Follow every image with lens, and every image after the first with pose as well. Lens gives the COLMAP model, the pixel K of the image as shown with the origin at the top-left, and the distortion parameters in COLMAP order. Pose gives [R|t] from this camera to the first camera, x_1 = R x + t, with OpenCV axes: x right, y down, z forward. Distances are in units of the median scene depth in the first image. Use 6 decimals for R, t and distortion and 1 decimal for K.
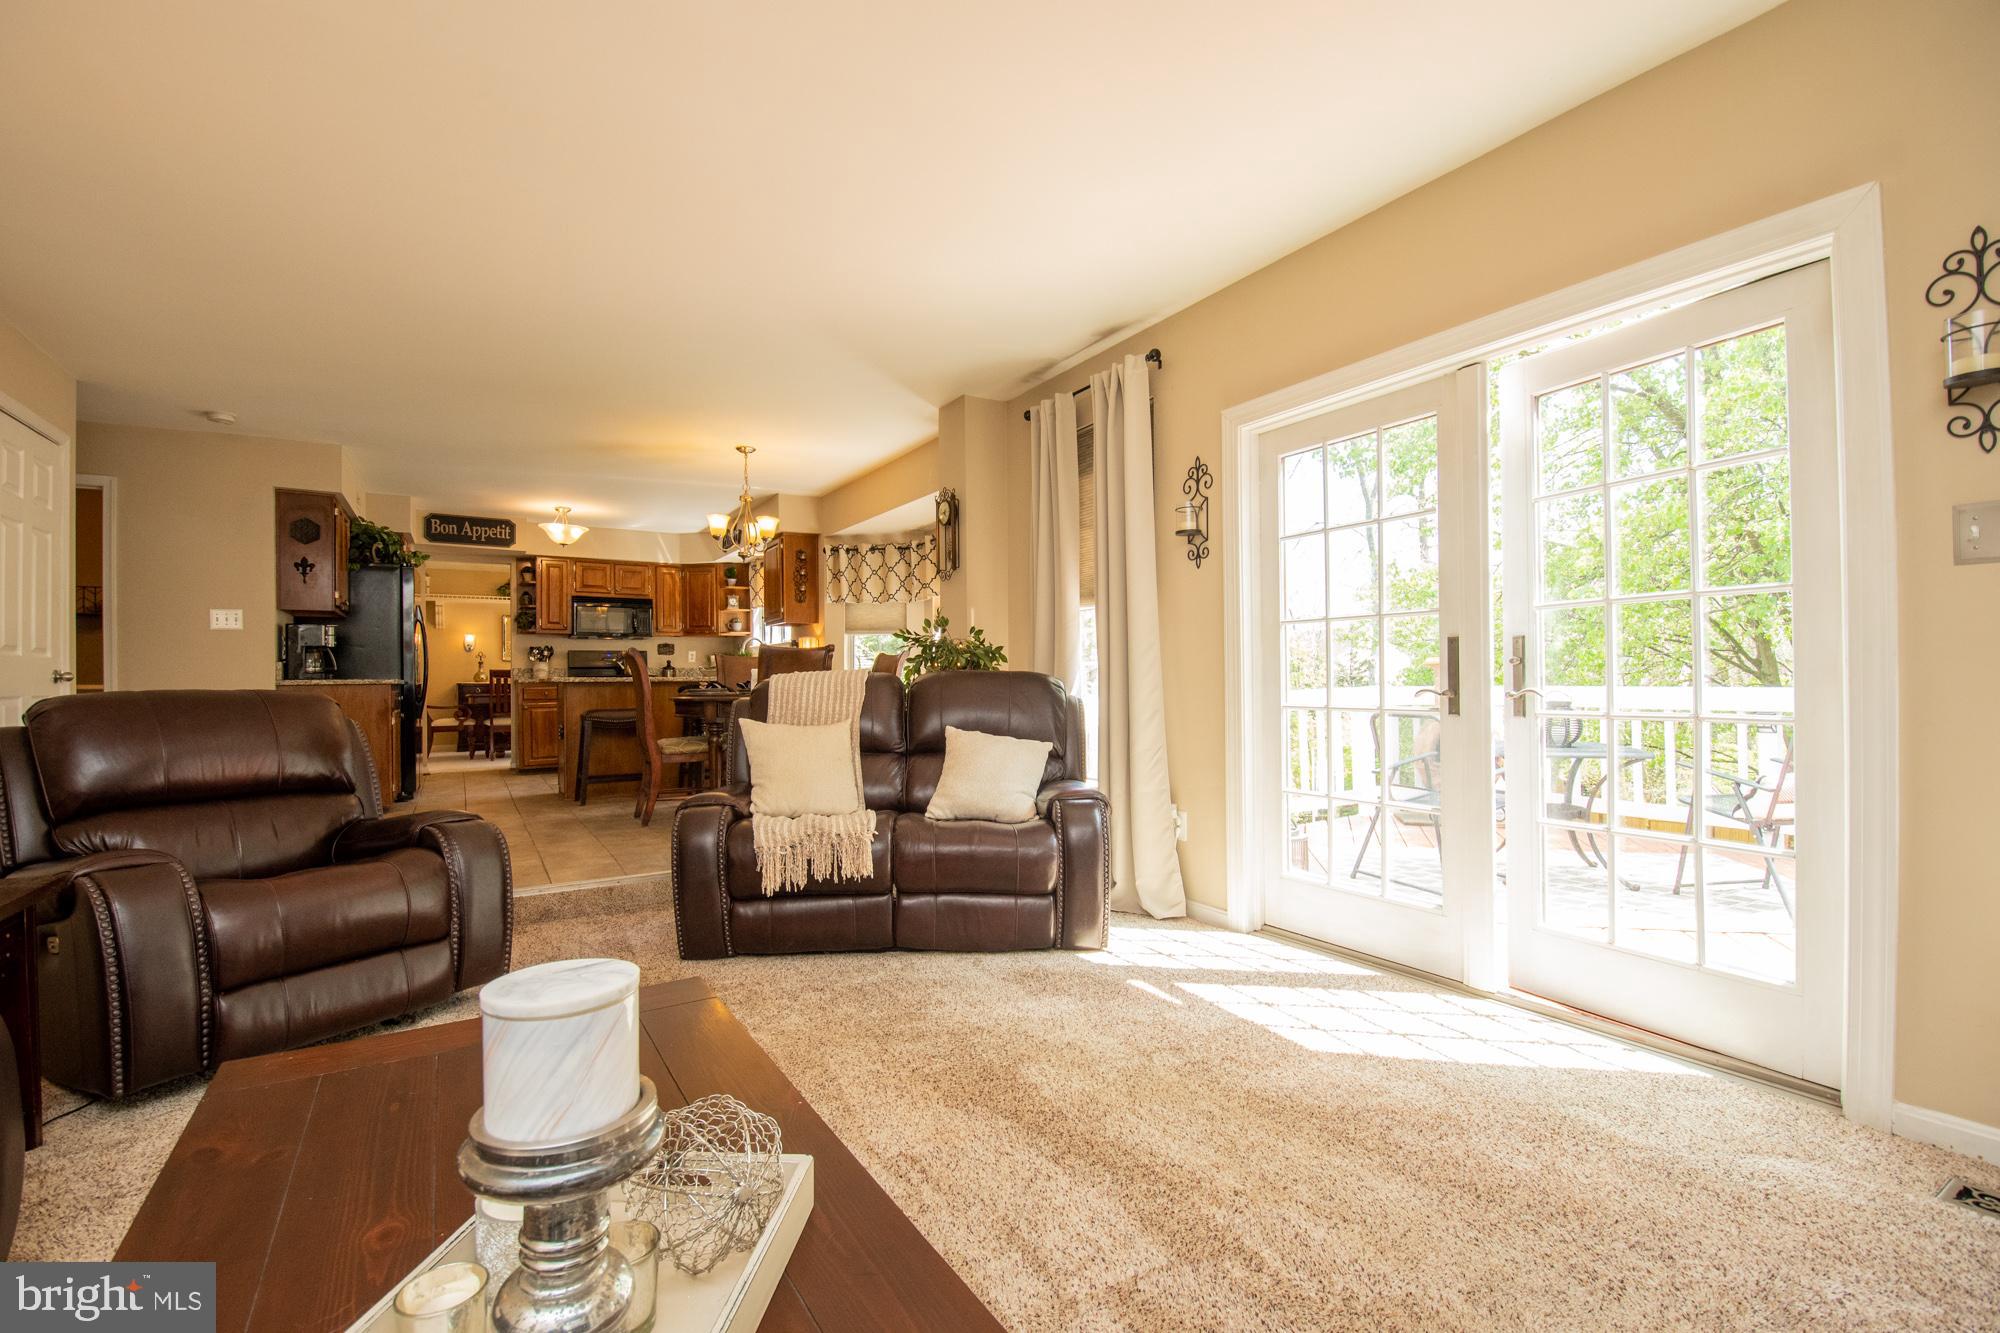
lens RADIAL K [[870.2, 0, 991.2], [0, 870.2, 676.5], [0, 0, 1]] dist [0.013950, -0.022918]
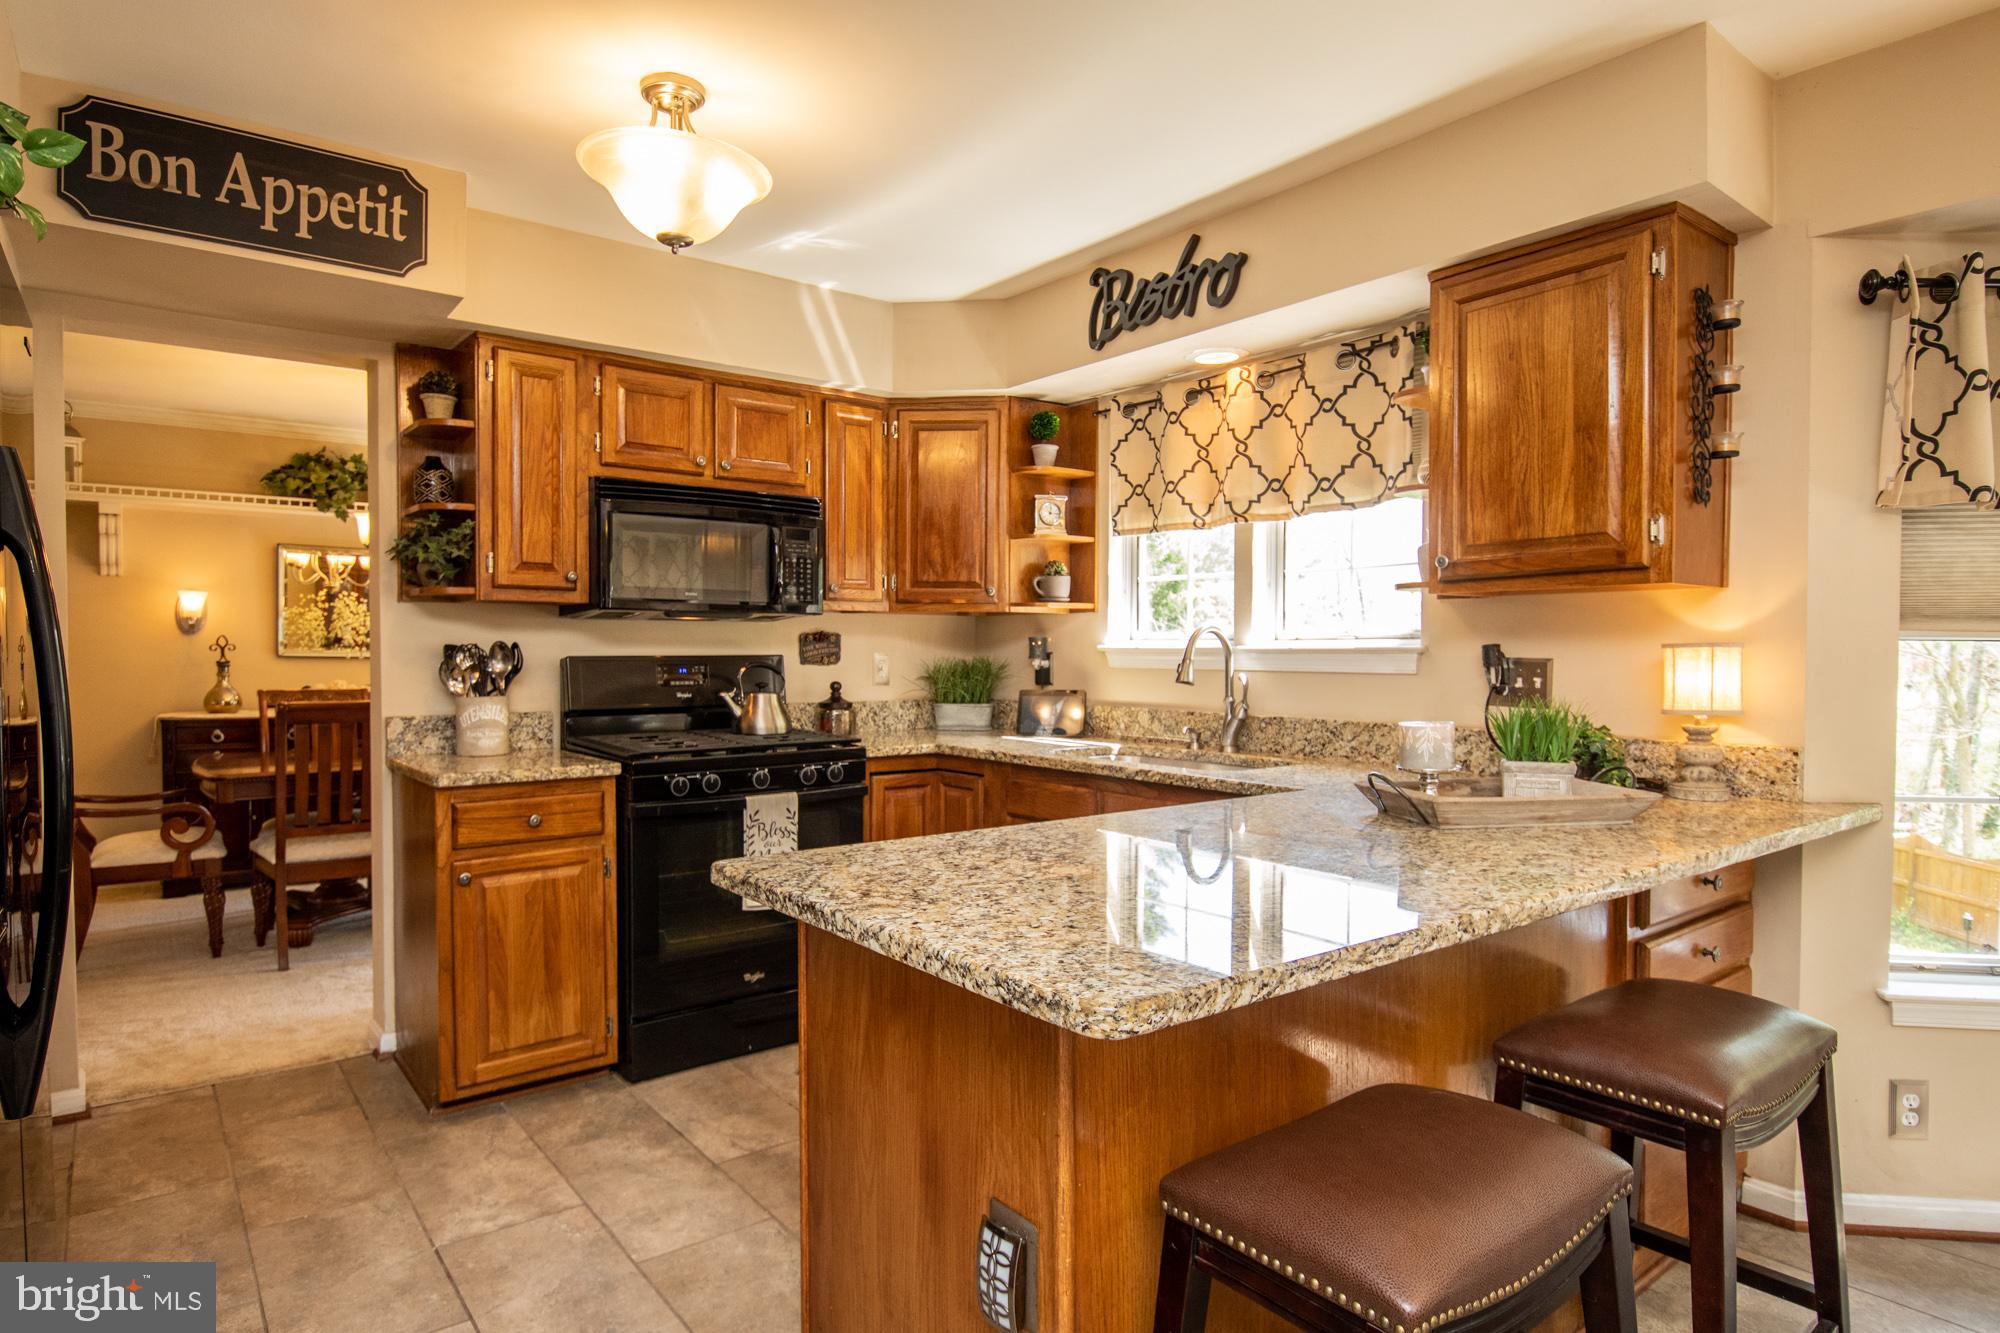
lens RADIAL K [[1117.0, 0, 991.3], [0, 1117.0, 672.6], [0, 0, 1]] dist [0.020362, -0.028141]
pose [[0.993877, 0.010215, 0.110019, -0.428760], [-0.012678, 0.999684, 0.021709, -0.038775], [-0.109762, -0.022971, 0.993692, 0.666649]]
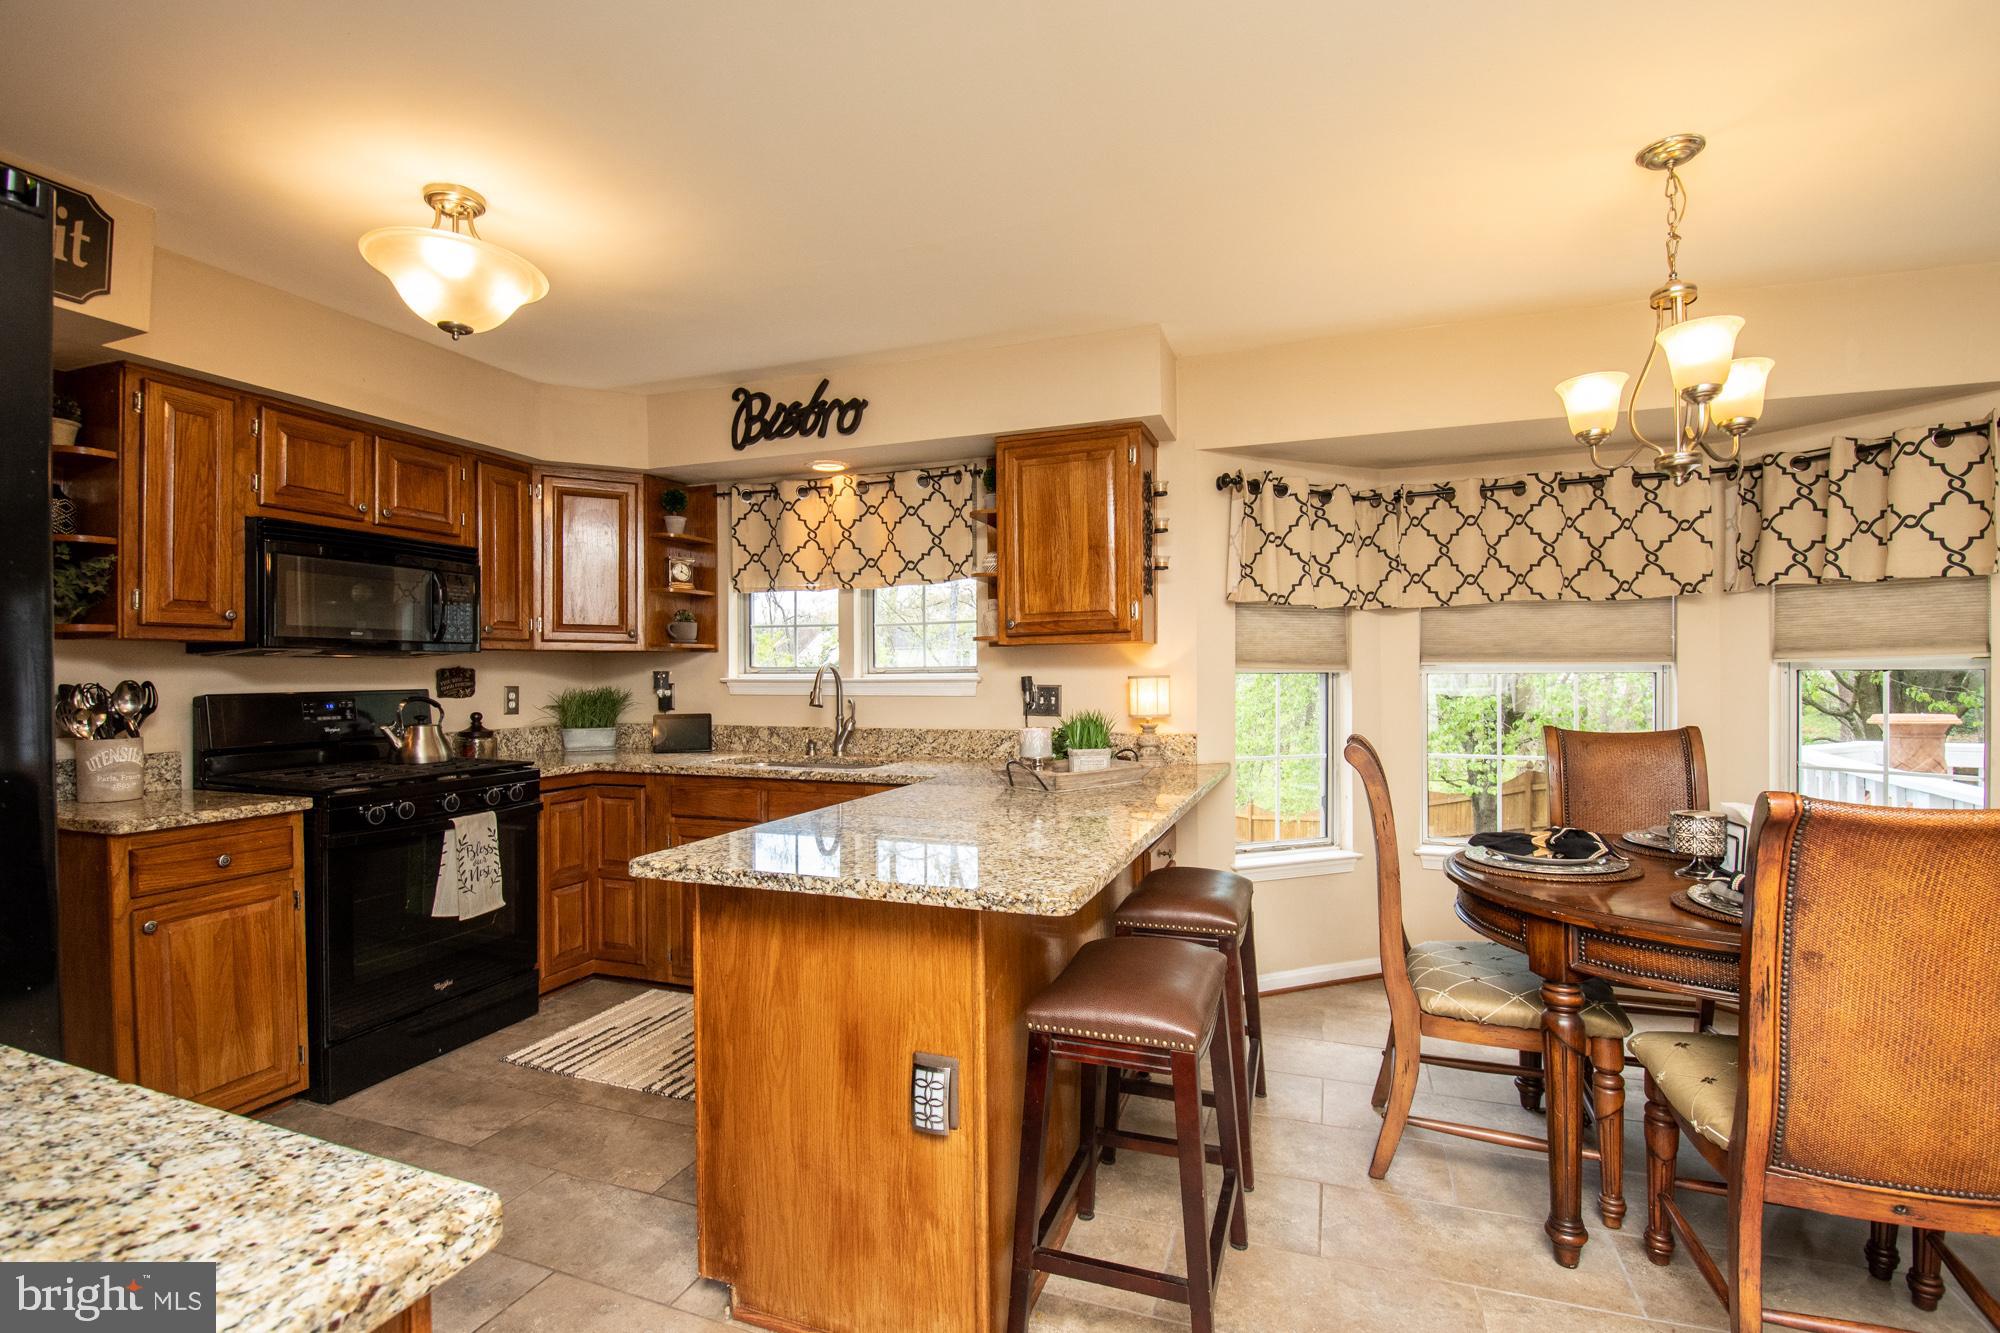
lens RADIAL K [[905.6, 0, 993.9], [0, 905.6, 676.9], [0, 0, 1]] dist [0.015535, -0.024684]
pose [[0.787537, 0.003923, 0.616255, -0.523273], [-0.004028, 0.999991, -0.001218, -0.041241], [-0.616254, -0.001524, 0.787546, 0.658864]]
